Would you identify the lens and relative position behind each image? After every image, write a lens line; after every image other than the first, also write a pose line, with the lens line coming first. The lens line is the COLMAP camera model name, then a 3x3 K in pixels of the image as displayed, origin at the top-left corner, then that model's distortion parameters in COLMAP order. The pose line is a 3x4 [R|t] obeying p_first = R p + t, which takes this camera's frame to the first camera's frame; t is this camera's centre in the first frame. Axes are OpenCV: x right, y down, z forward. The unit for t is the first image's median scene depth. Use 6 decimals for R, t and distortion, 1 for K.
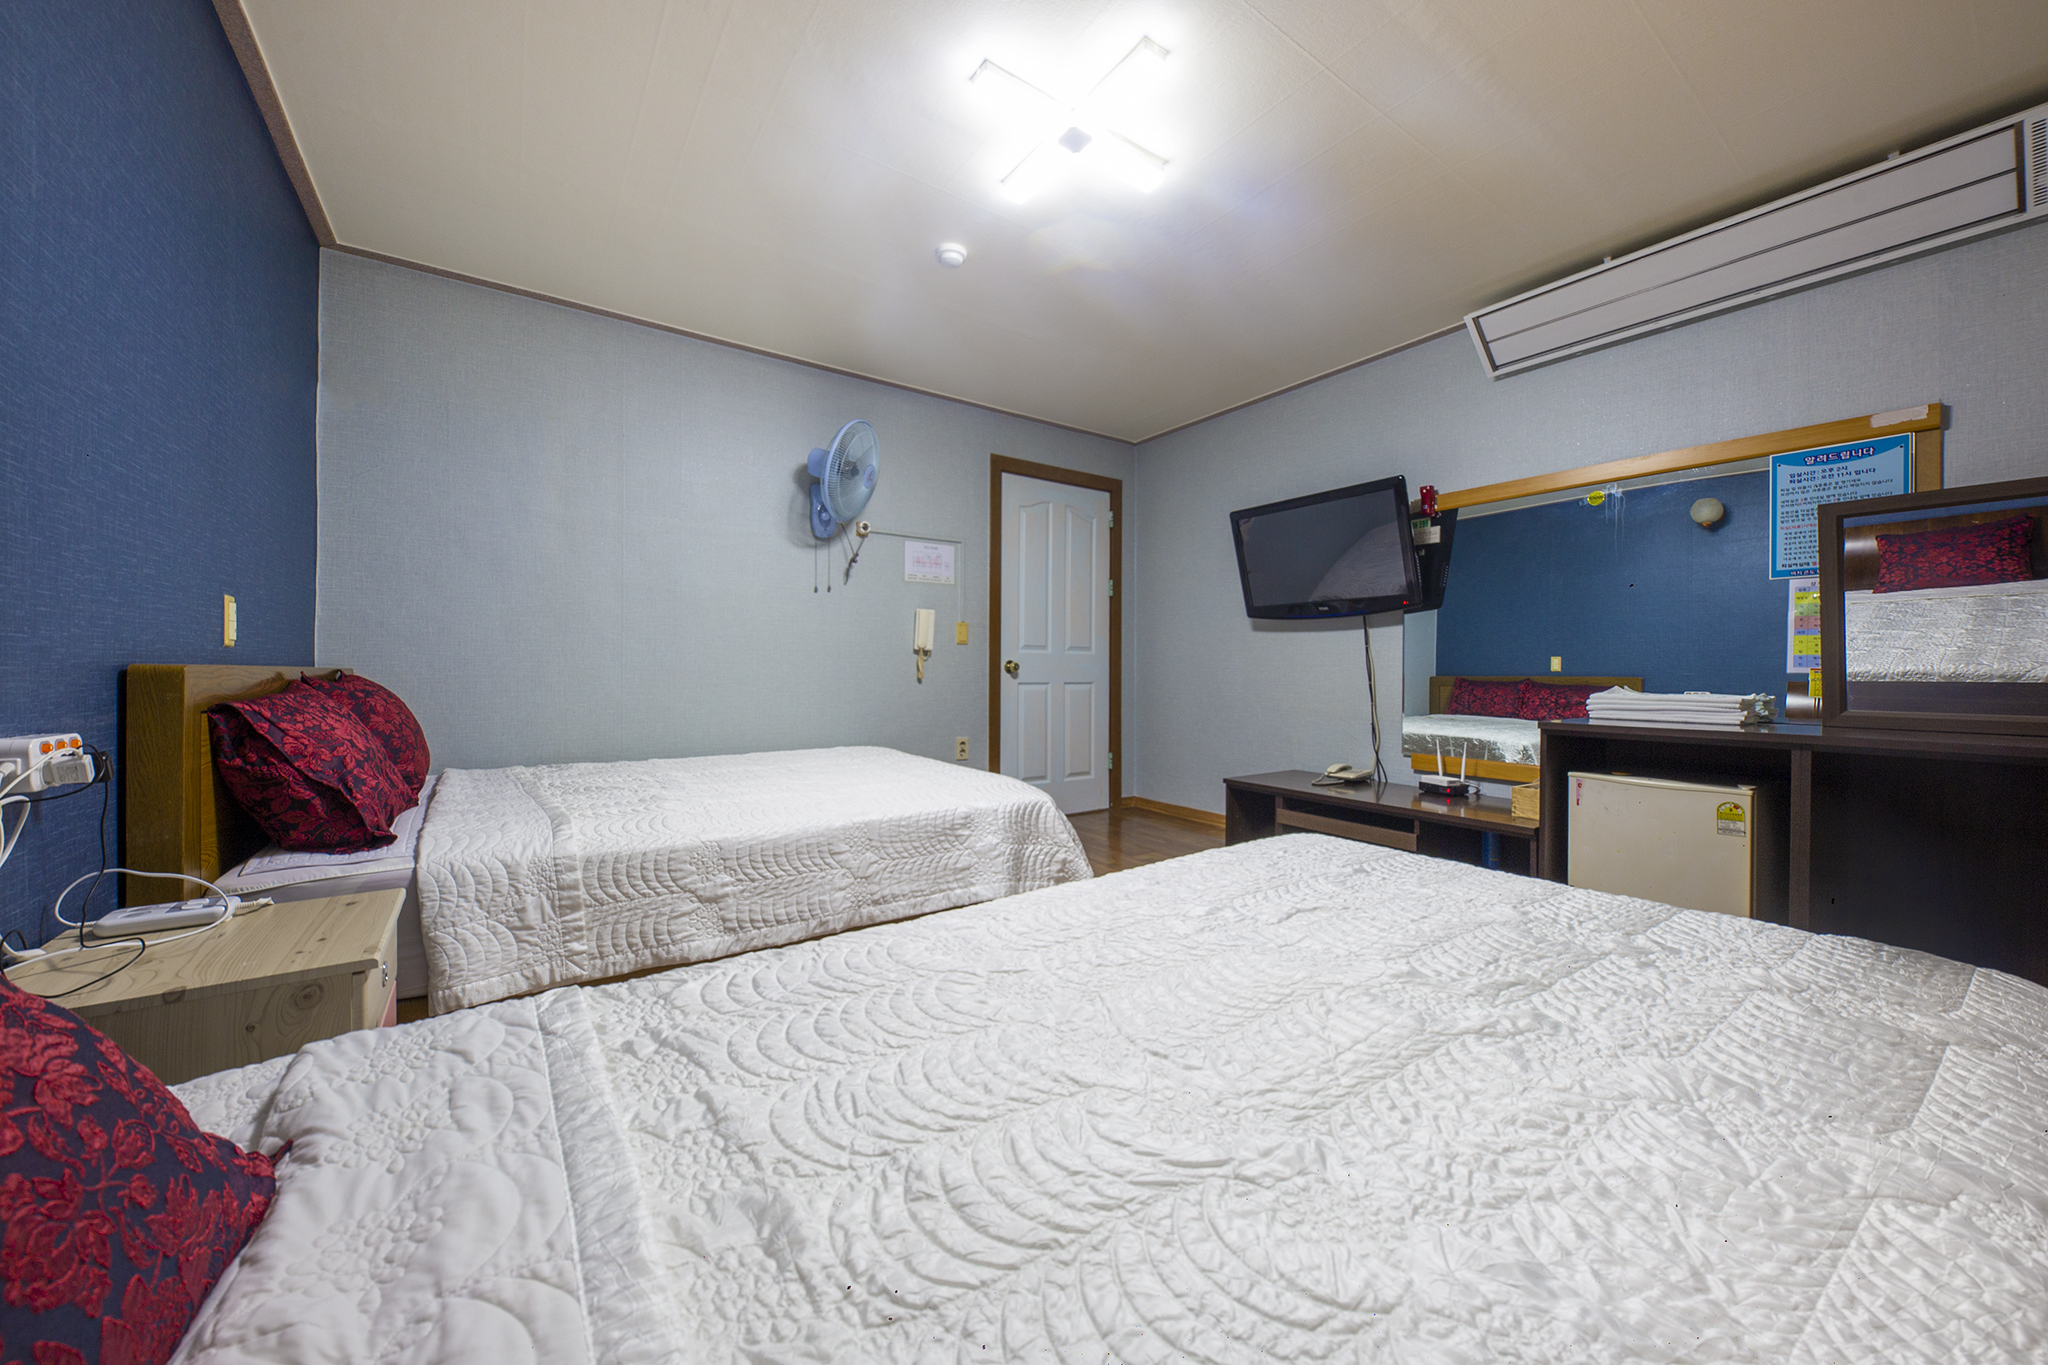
lens RADIAL K [[739.8, 0, 1036.6], [0, 739.8, 677.2], [0, 0, 1]] dist [0.011523, -0.006791]
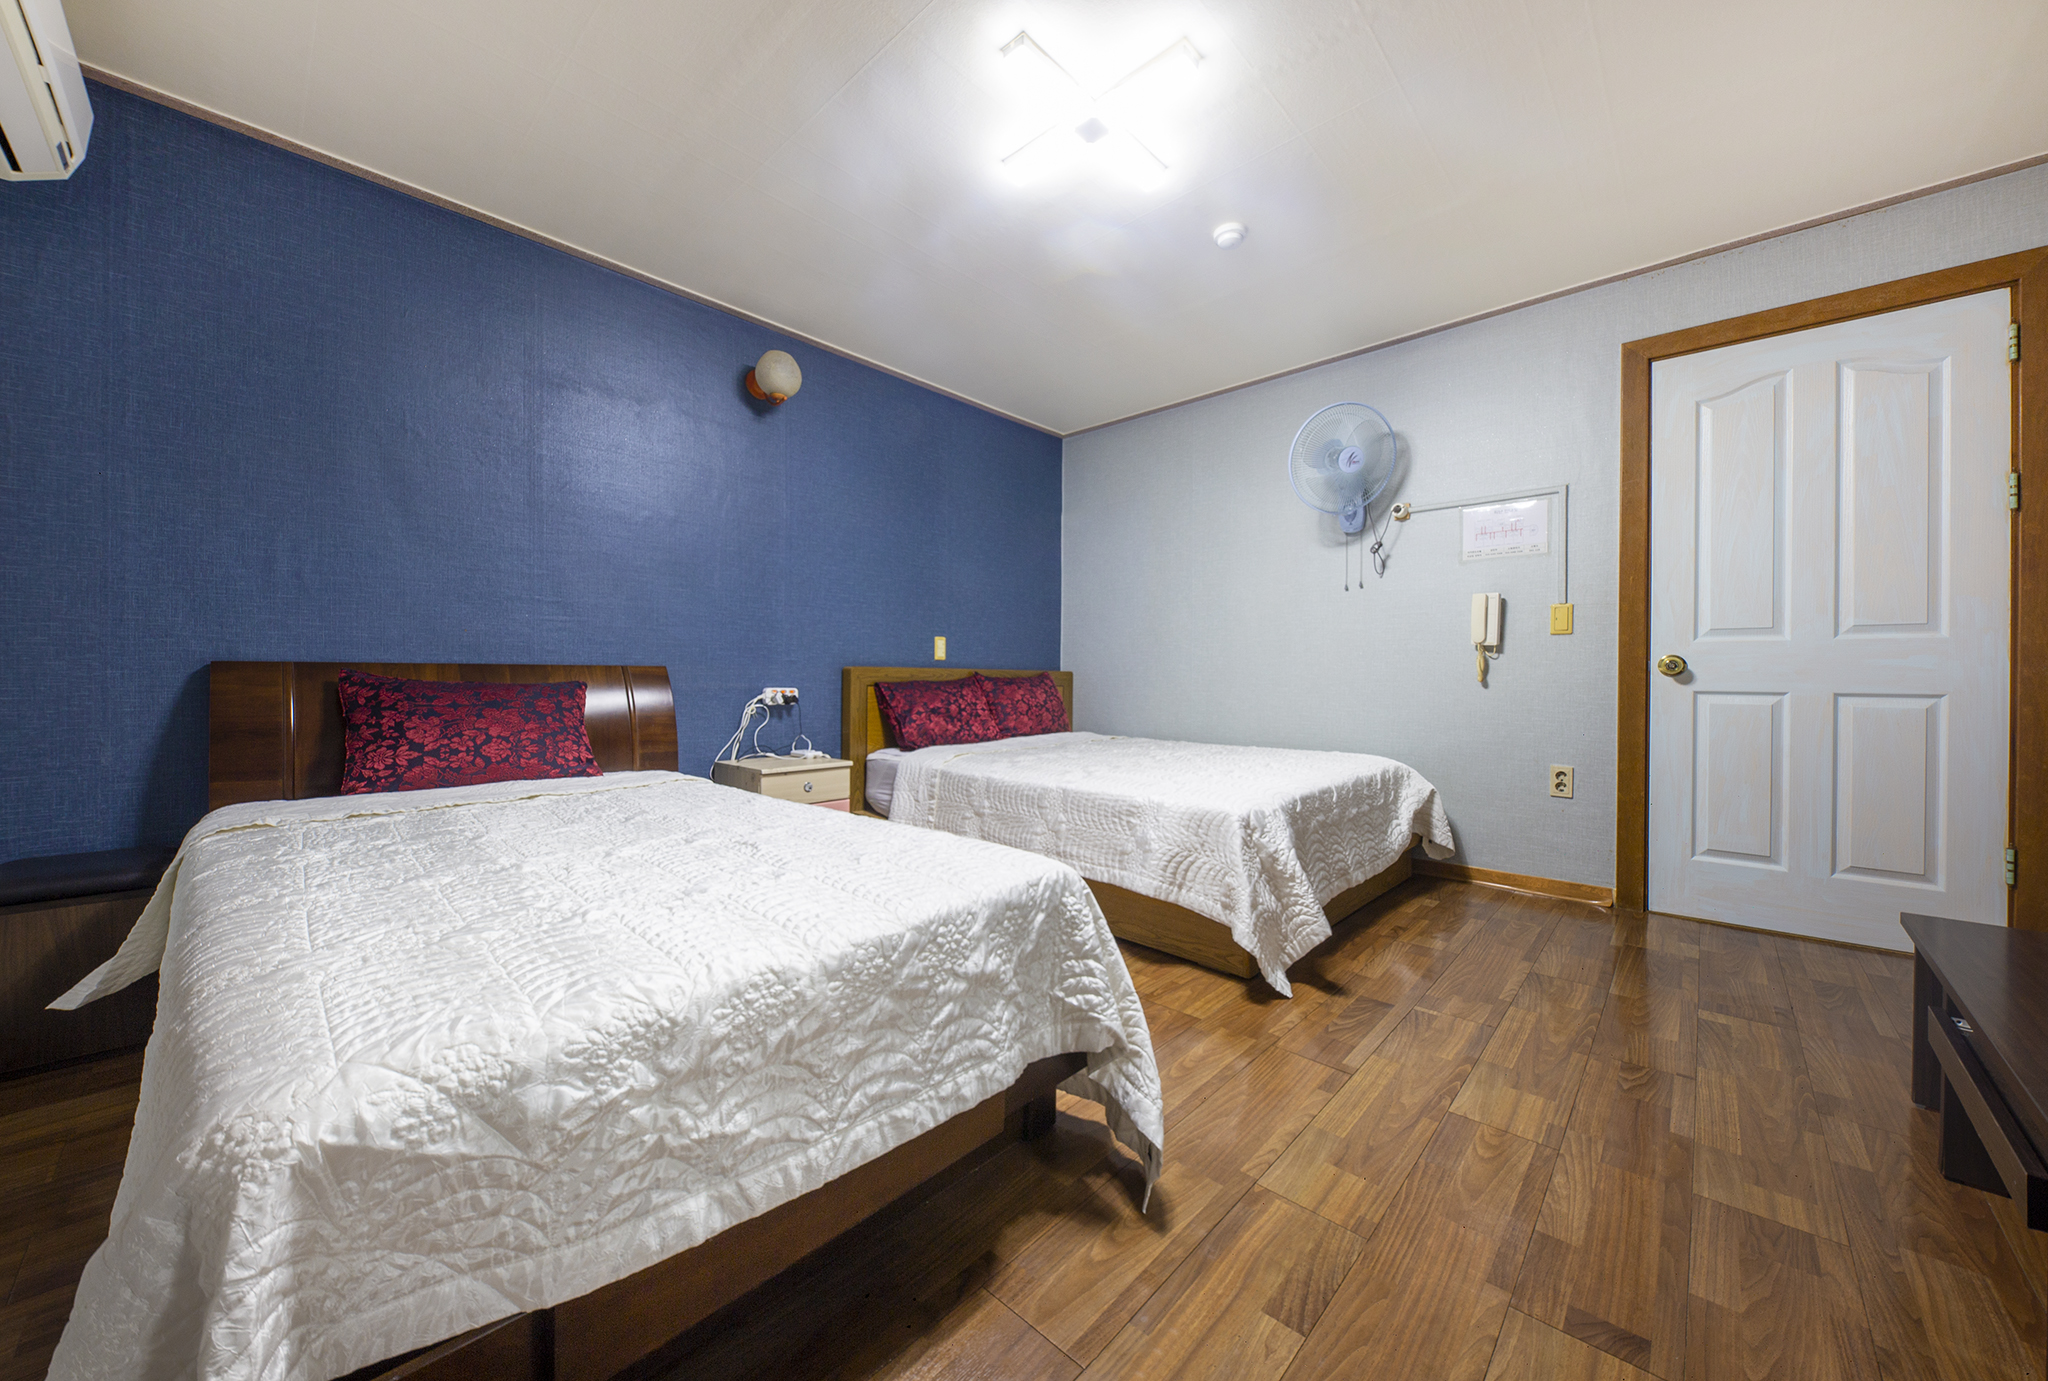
lens RADIAL K [[726.8, 0, 1024.0], [0, 726.8, 690.5], [0, 0, 1]] dist [-0.001195, -0.000142]
pose [[0.188119, 0.021845, -0.981903, 0.535366], [-0.012250, 0.999727, 0.019894, 0.001809], [0.982070, 0.008286, 0.188335, 0.393358]]
